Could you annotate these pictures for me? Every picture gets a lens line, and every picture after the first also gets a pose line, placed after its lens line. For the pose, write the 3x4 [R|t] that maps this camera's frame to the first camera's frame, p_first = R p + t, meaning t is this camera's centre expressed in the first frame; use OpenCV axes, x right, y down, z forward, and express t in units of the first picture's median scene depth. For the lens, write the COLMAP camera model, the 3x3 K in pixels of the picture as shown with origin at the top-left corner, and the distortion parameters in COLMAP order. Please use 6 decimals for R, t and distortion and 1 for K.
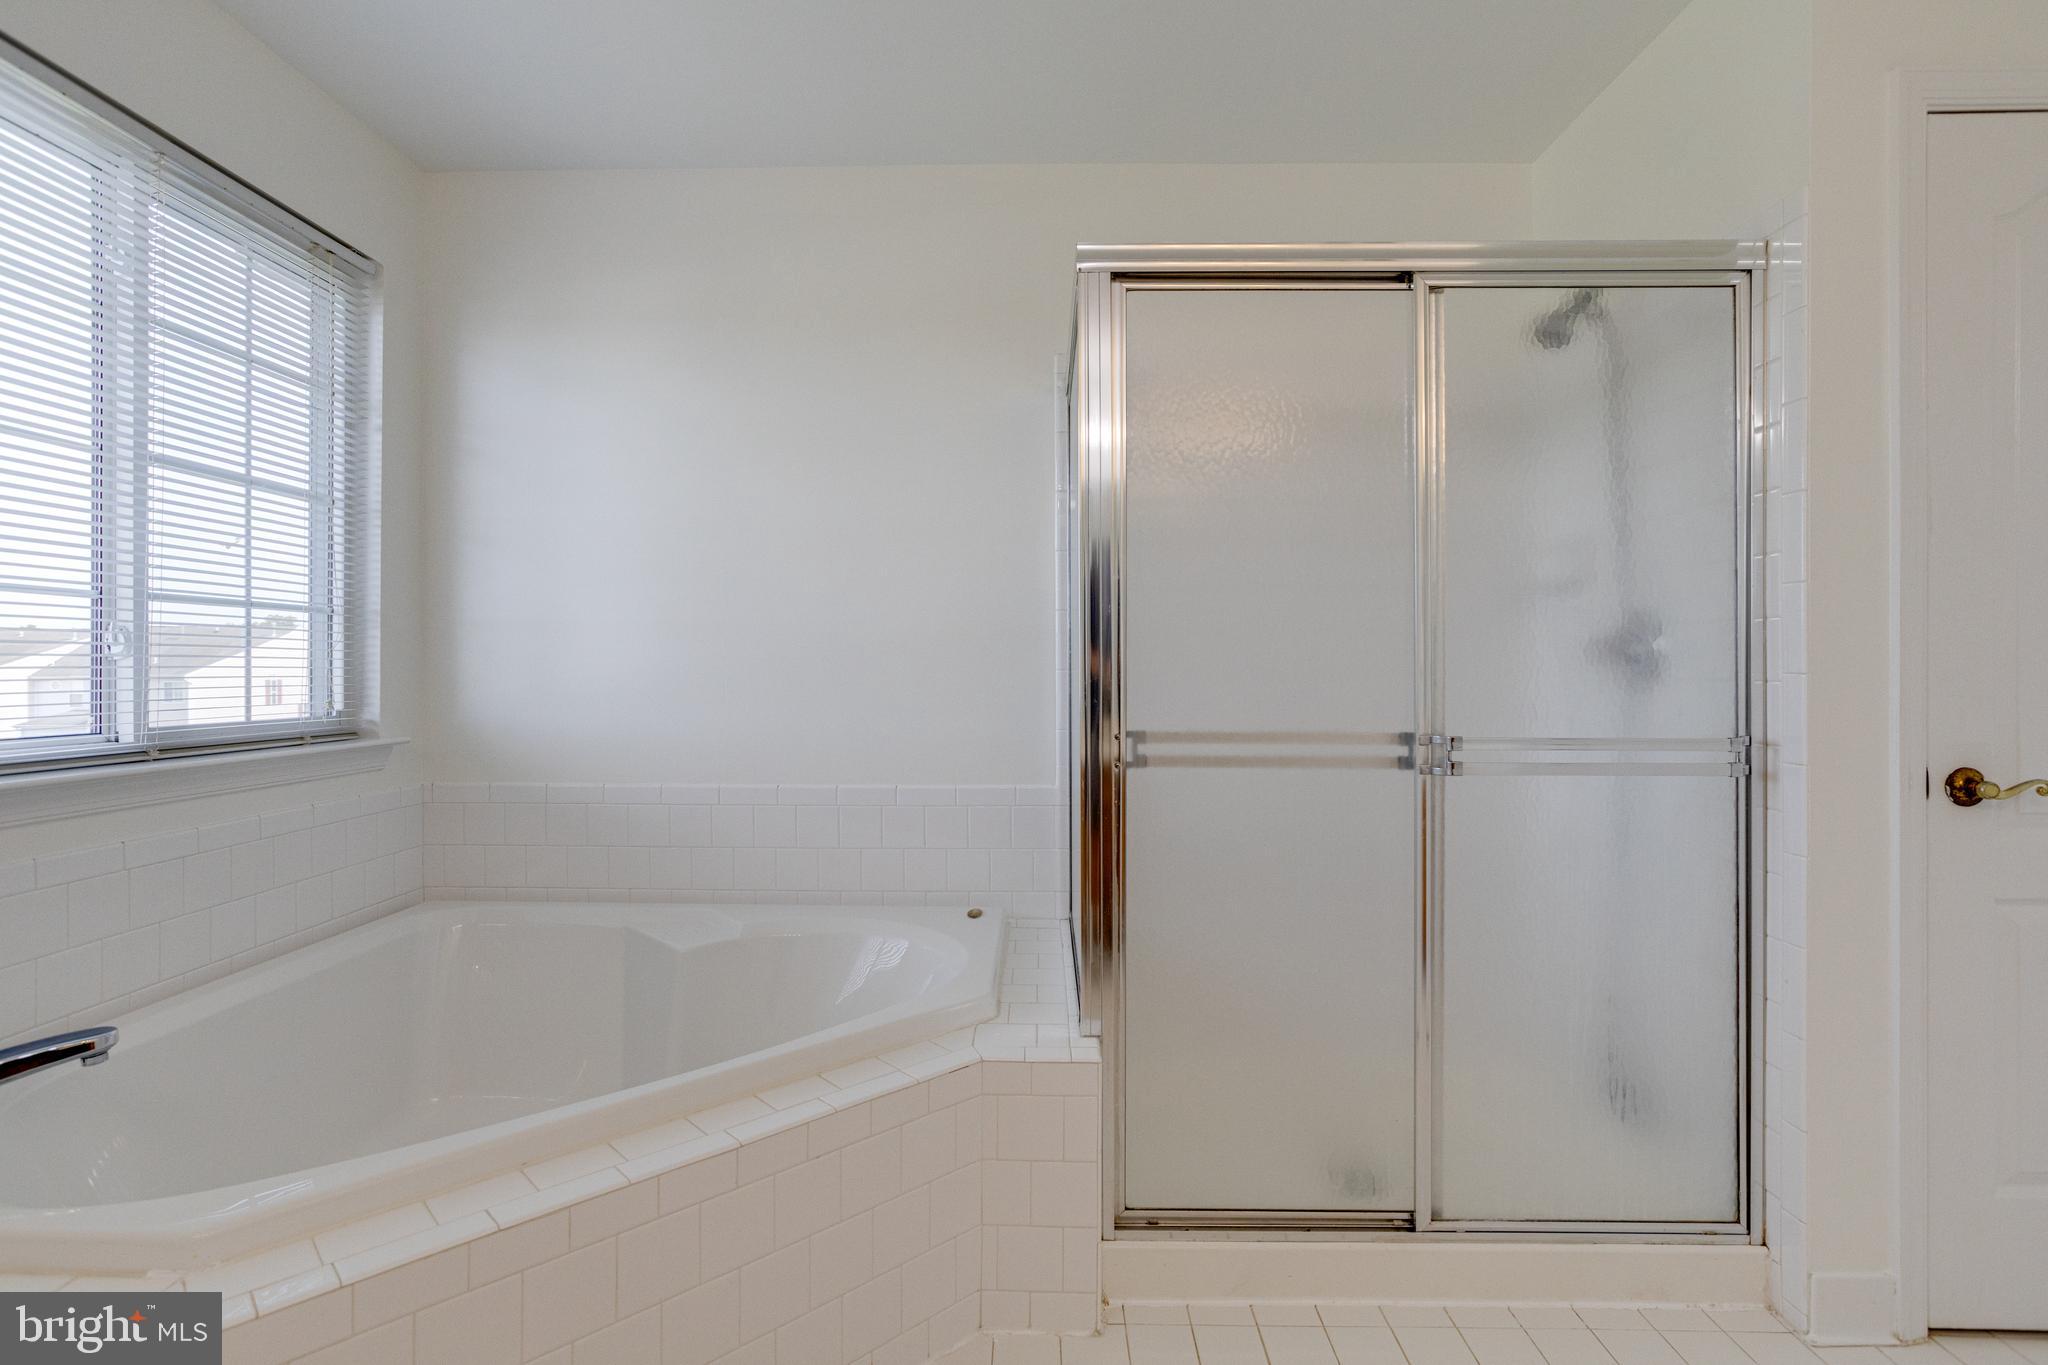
lens RADIAL K [[984.8, 0, 1024.0], [0, 984.8, 682.5], [0, 0, 1]] dist [-0.040104, 0.022701]
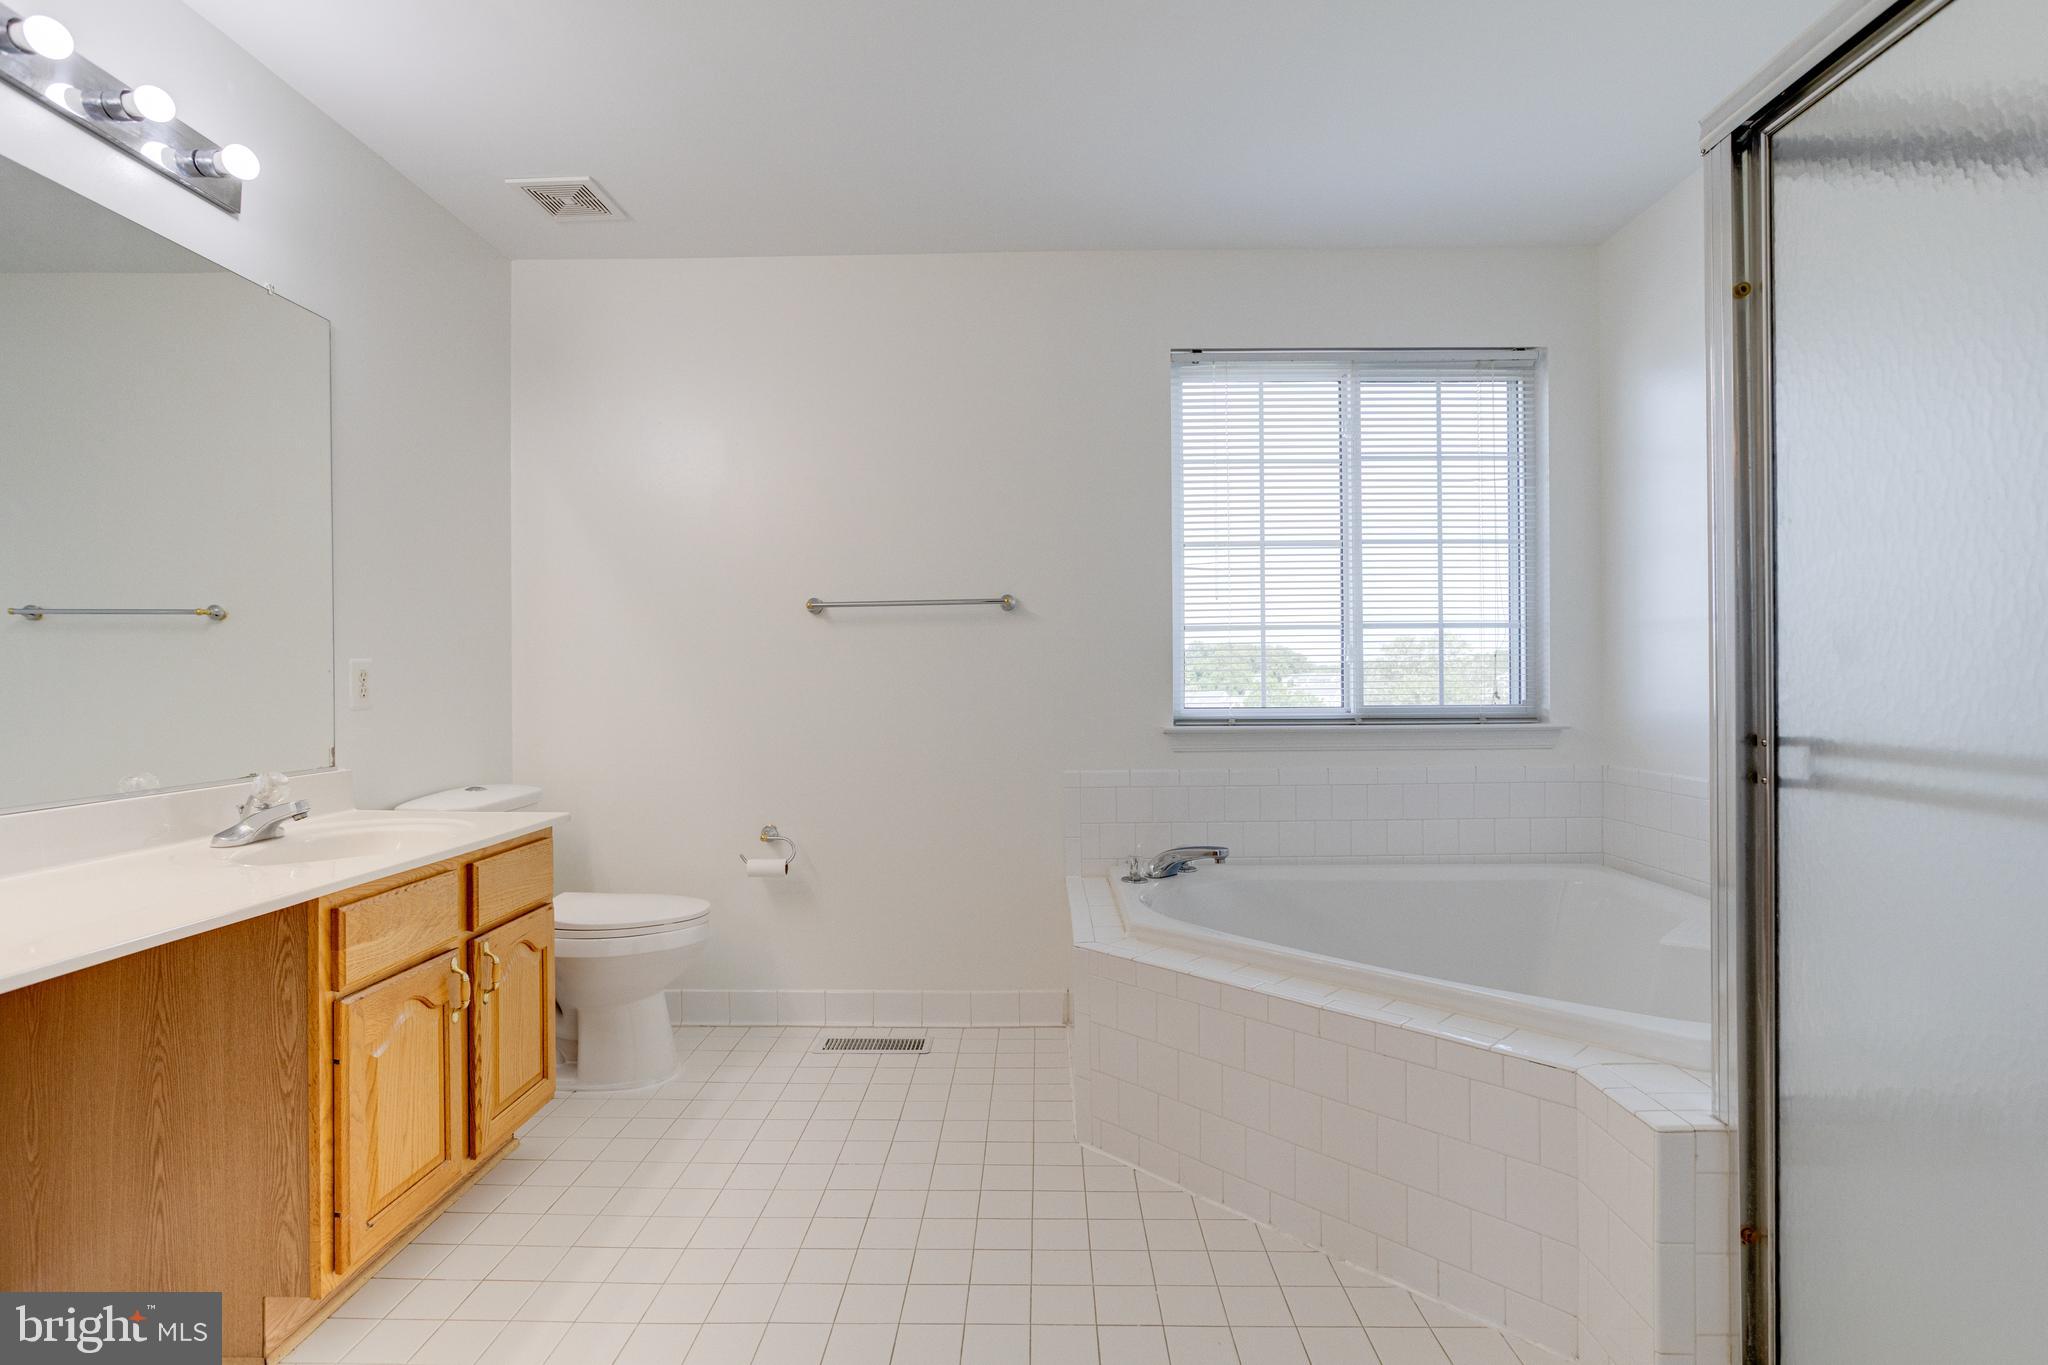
lens RADIAL K [[984.8, 0, 1024.0], [0, 984.8, 682.5], [0, 0, 1]] dist [-0.040104, 0.022701]
pose [[-0.003677, -0.000955, -0.999993, 0.649634], [-0.003511, 0.999993, -0.000942, 0.009046], [0.999987, 0.003508, -0.003680, 0.345163]]
